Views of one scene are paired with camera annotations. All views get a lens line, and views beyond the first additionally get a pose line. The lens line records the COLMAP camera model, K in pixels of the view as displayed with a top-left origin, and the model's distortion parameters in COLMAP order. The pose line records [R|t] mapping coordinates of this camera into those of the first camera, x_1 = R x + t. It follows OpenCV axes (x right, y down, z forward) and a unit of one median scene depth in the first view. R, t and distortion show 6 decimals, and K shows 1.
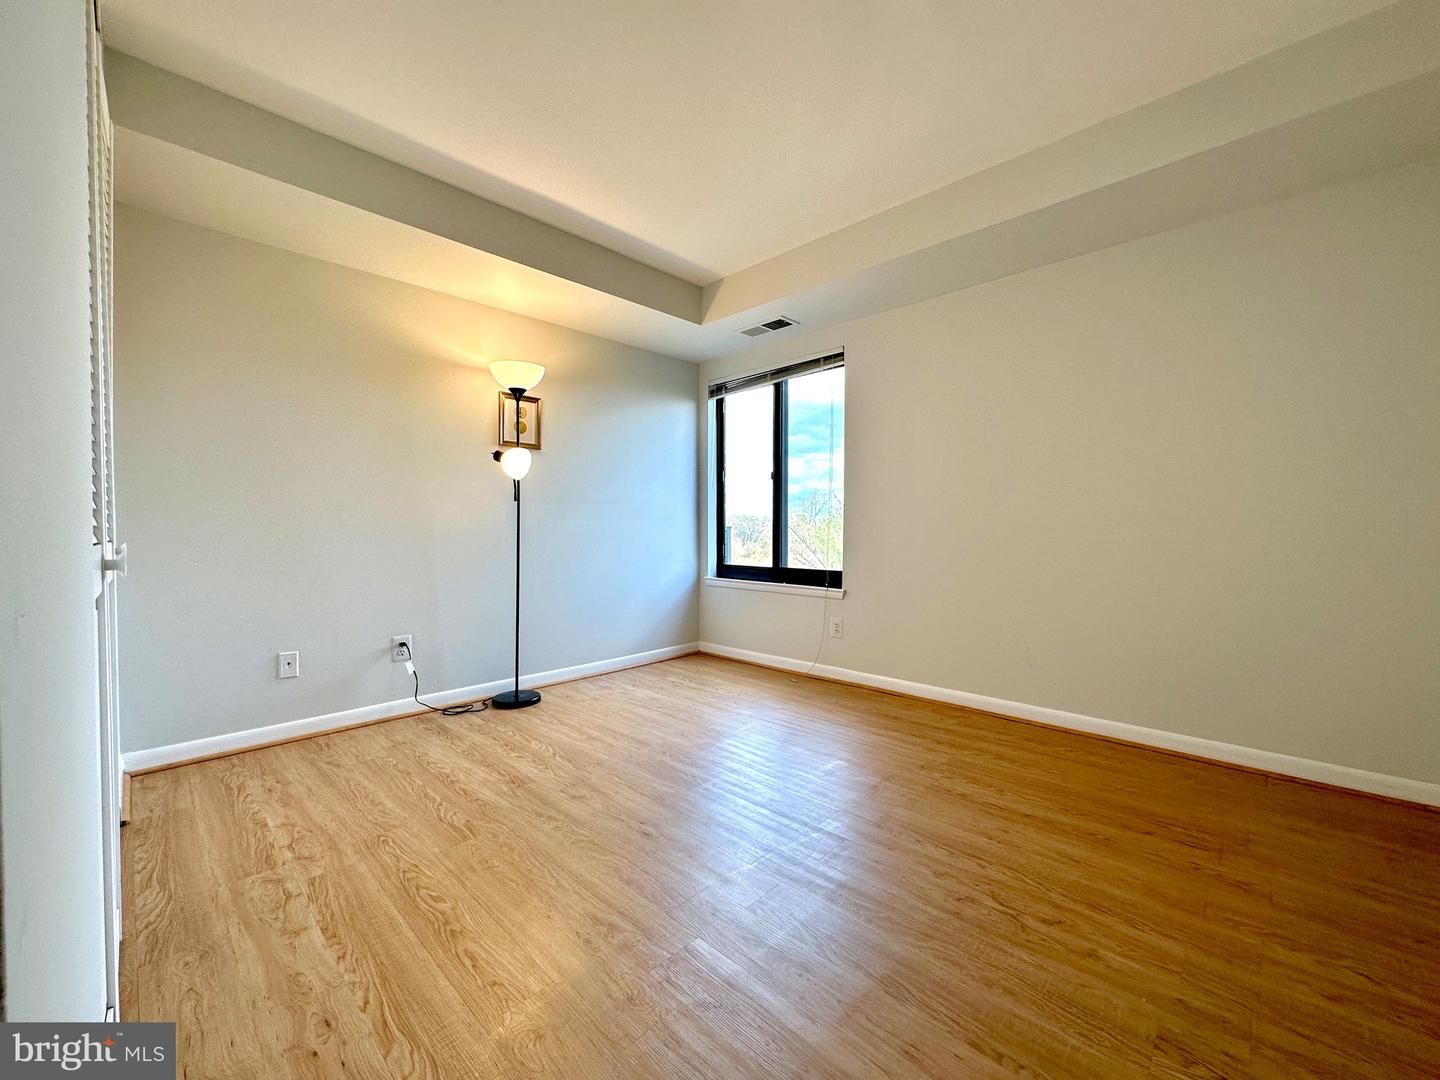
lens RADIAL K [[575.3, 0, 719.7], [0, 575.3, 537.8], [0, 0, 1]] dist [-0.001431, -0.000053]
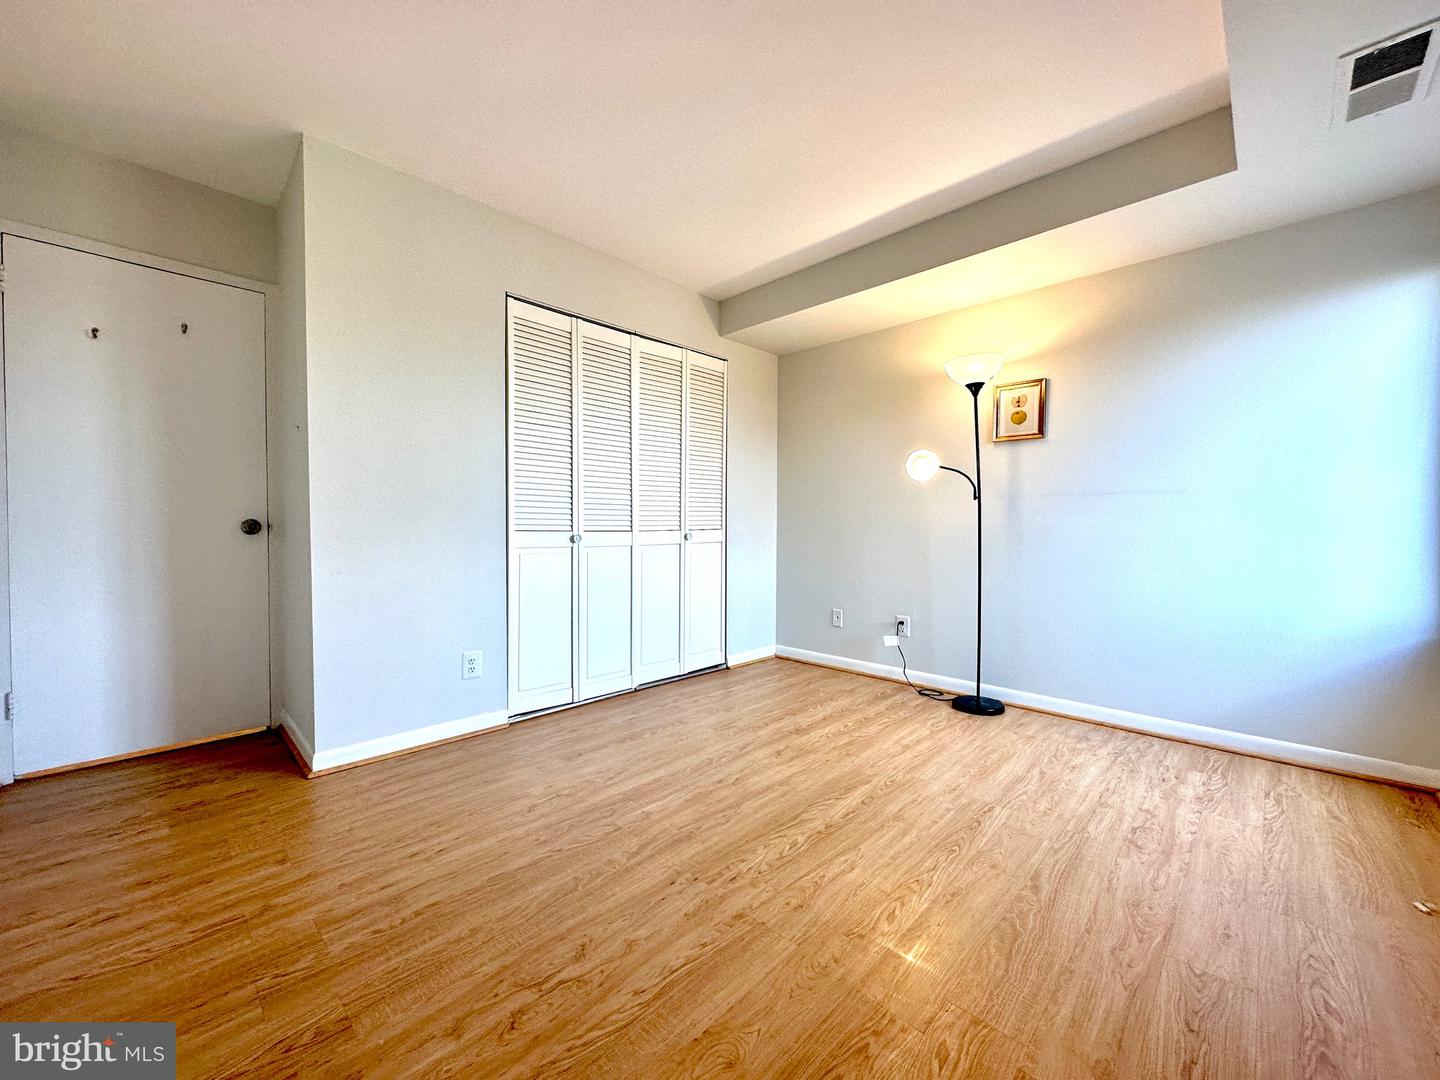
lens RADIAL K [[575.3, 0, 719.7], [0, 575.3, 537.8], [0, 0, 1]] dist [-0.001431, -0.000053]
pose [[-0.010567, 0.020830, -0.999727, 0.717272], [-0.020659, 0.999565, 0.021045, -0.013669], [0.999731, 0.020875, -0.010132, 0.672611]]
